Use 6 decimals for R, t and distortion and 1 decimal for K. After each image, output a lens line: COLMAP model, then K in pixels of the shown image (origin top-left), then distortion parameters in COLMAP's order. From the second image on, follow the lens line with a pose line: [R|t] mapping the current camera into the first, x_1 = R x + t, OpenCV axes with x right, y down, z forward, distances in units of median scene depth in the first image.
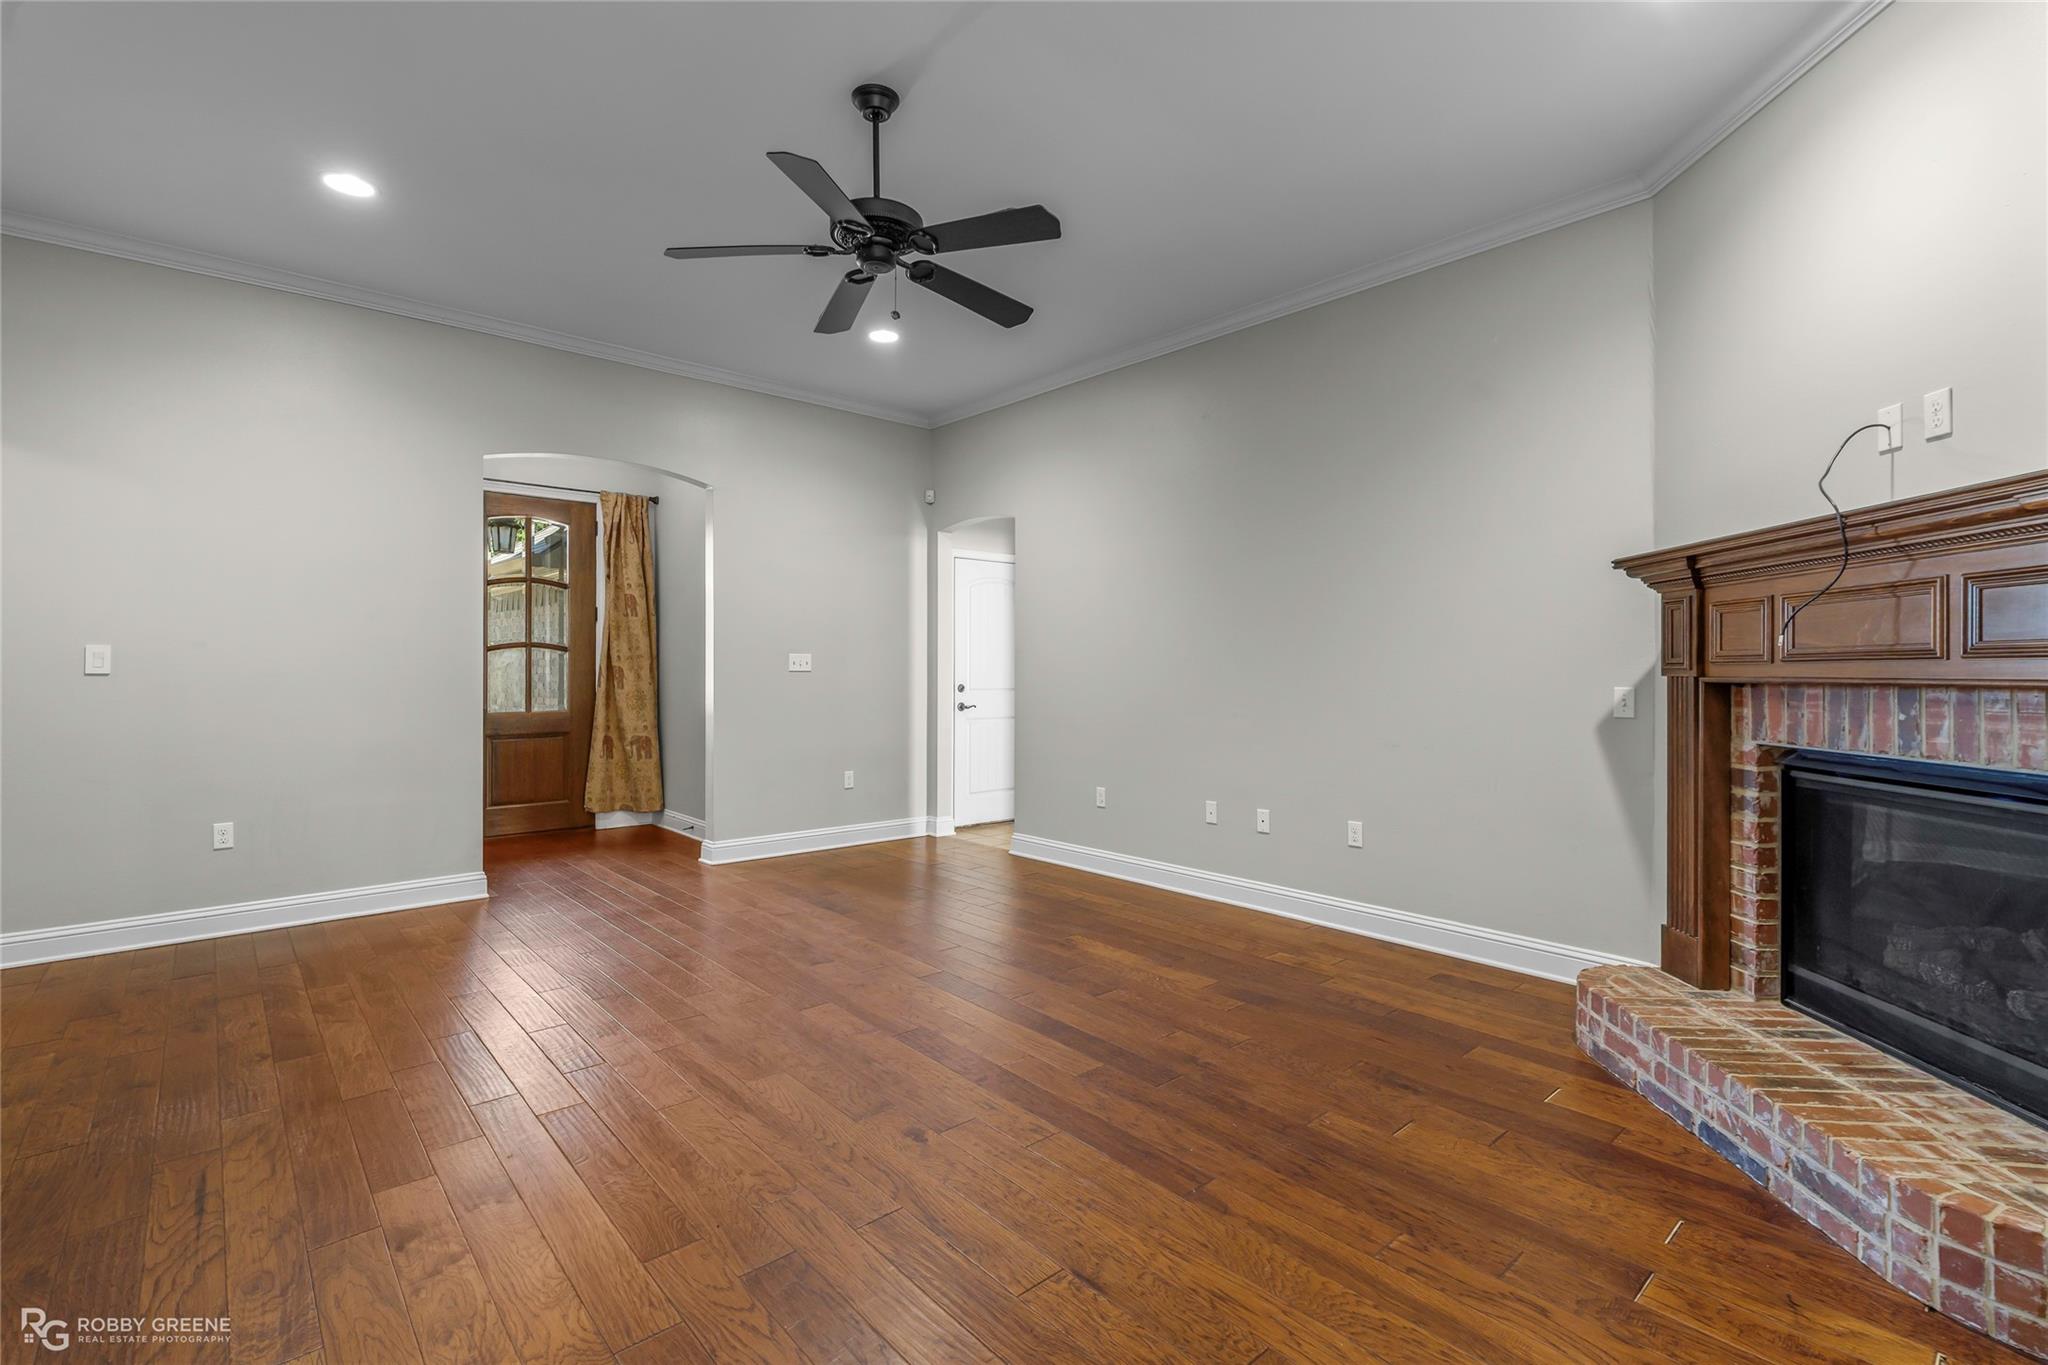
lens RADIAL K [[924.5, 0, 1026.2], [0, 924.5, 672.4], [0, 0, 1]] dist [-0.002575, 0.000017]
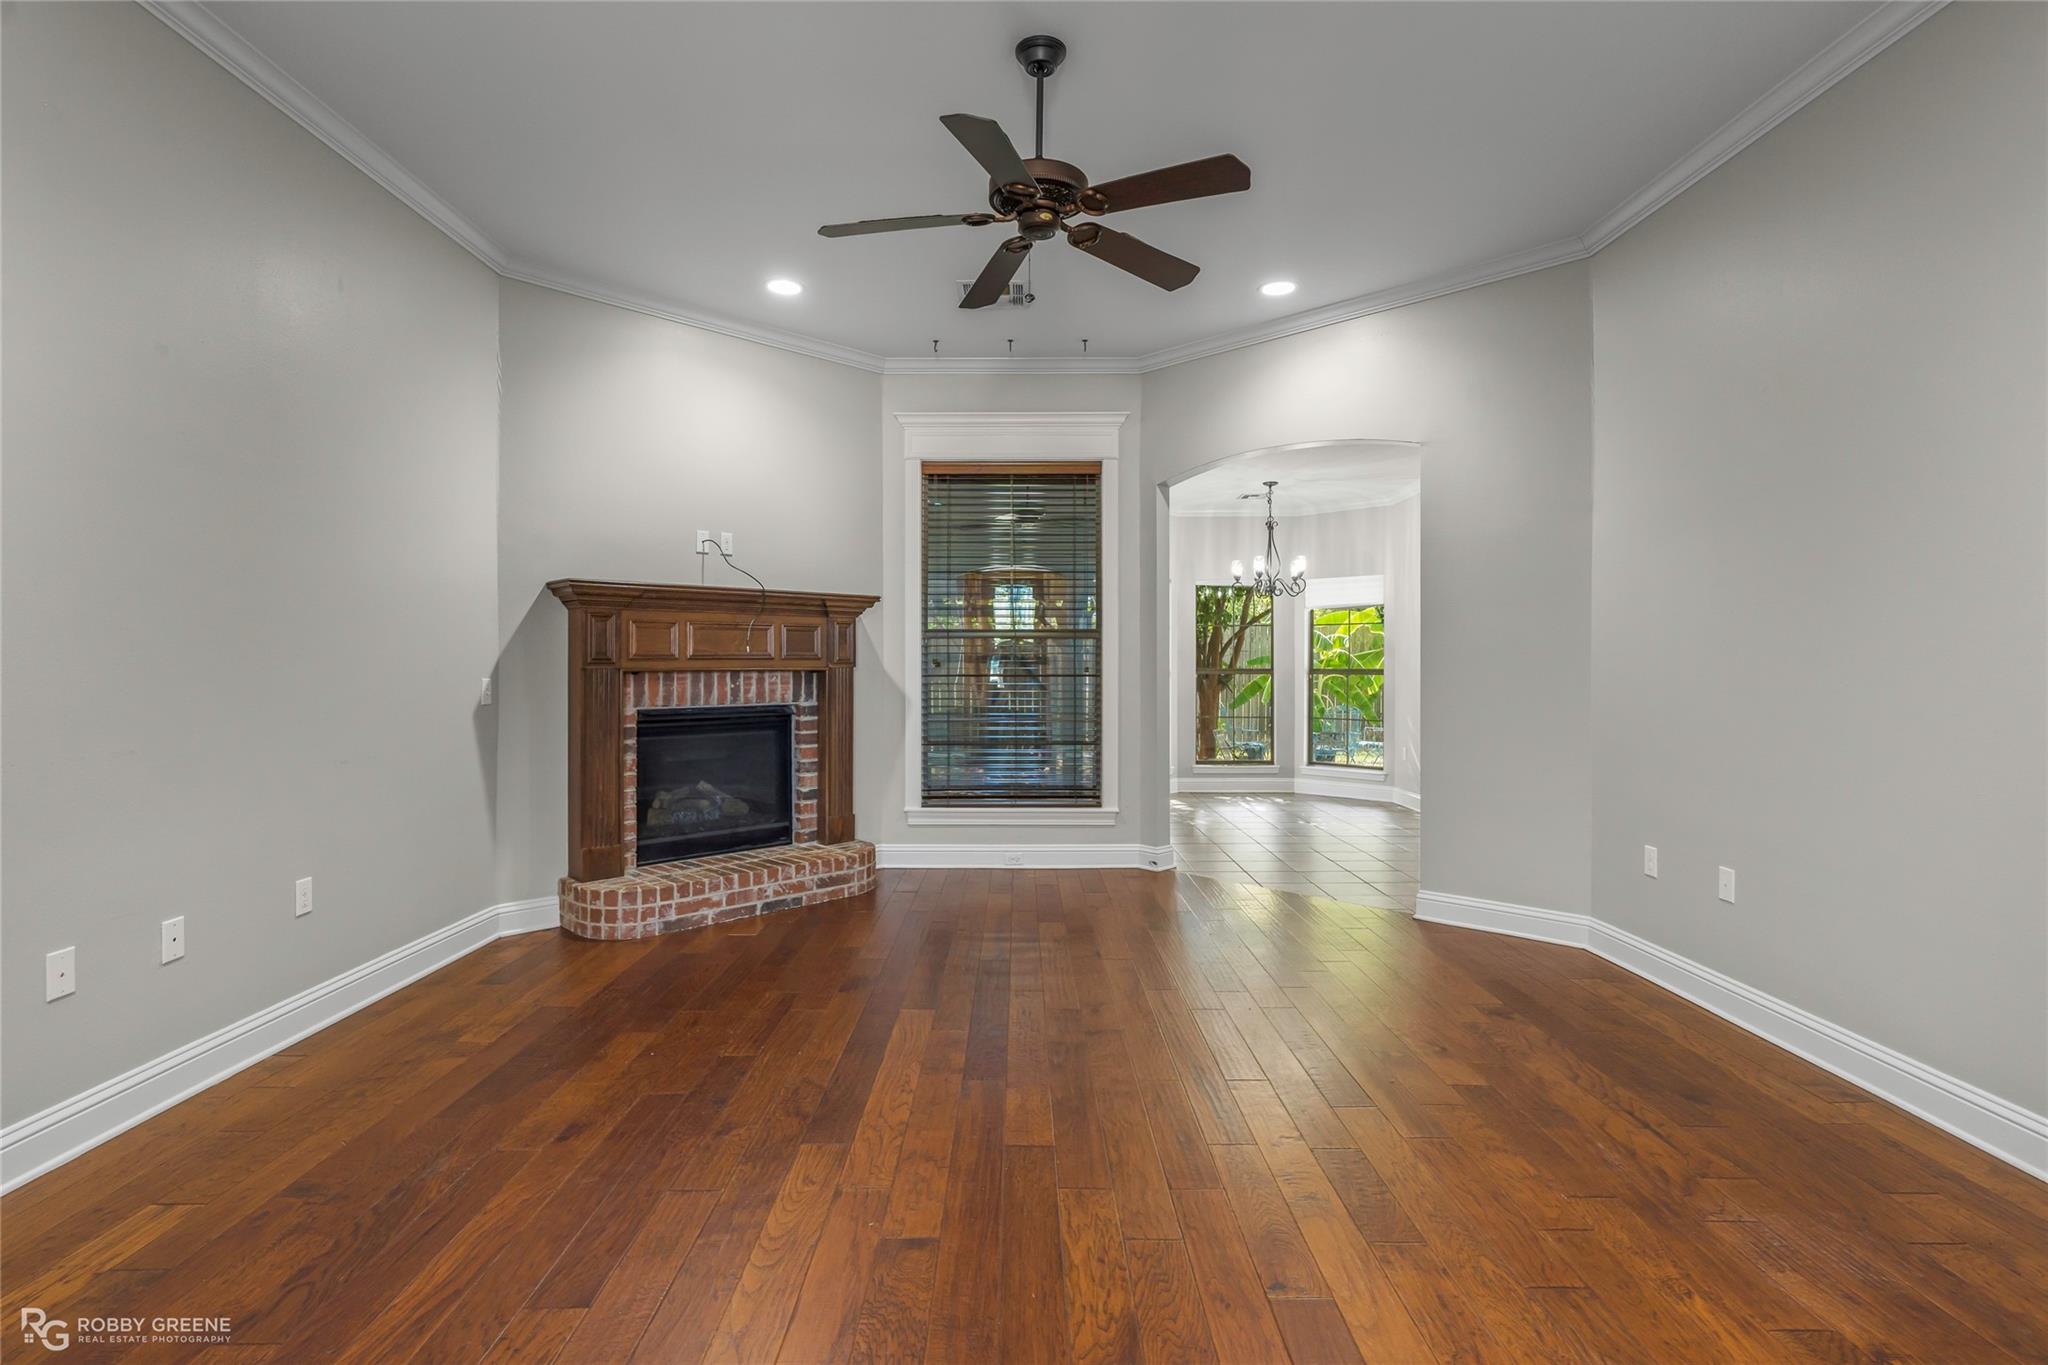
lens RADIAL K [[999.5, 0, 1024.1], [0, 999.5, 674.6], [0, 0, 1]] dist [0.001356, 0.000284]
pose [[-0.751997, -0.009381, 0.659100, -0.947054], [0.000484, 0.999891, 0.014783, -0.009469], [-0.659166, 0.011436, -0.751910, 2.050431]]
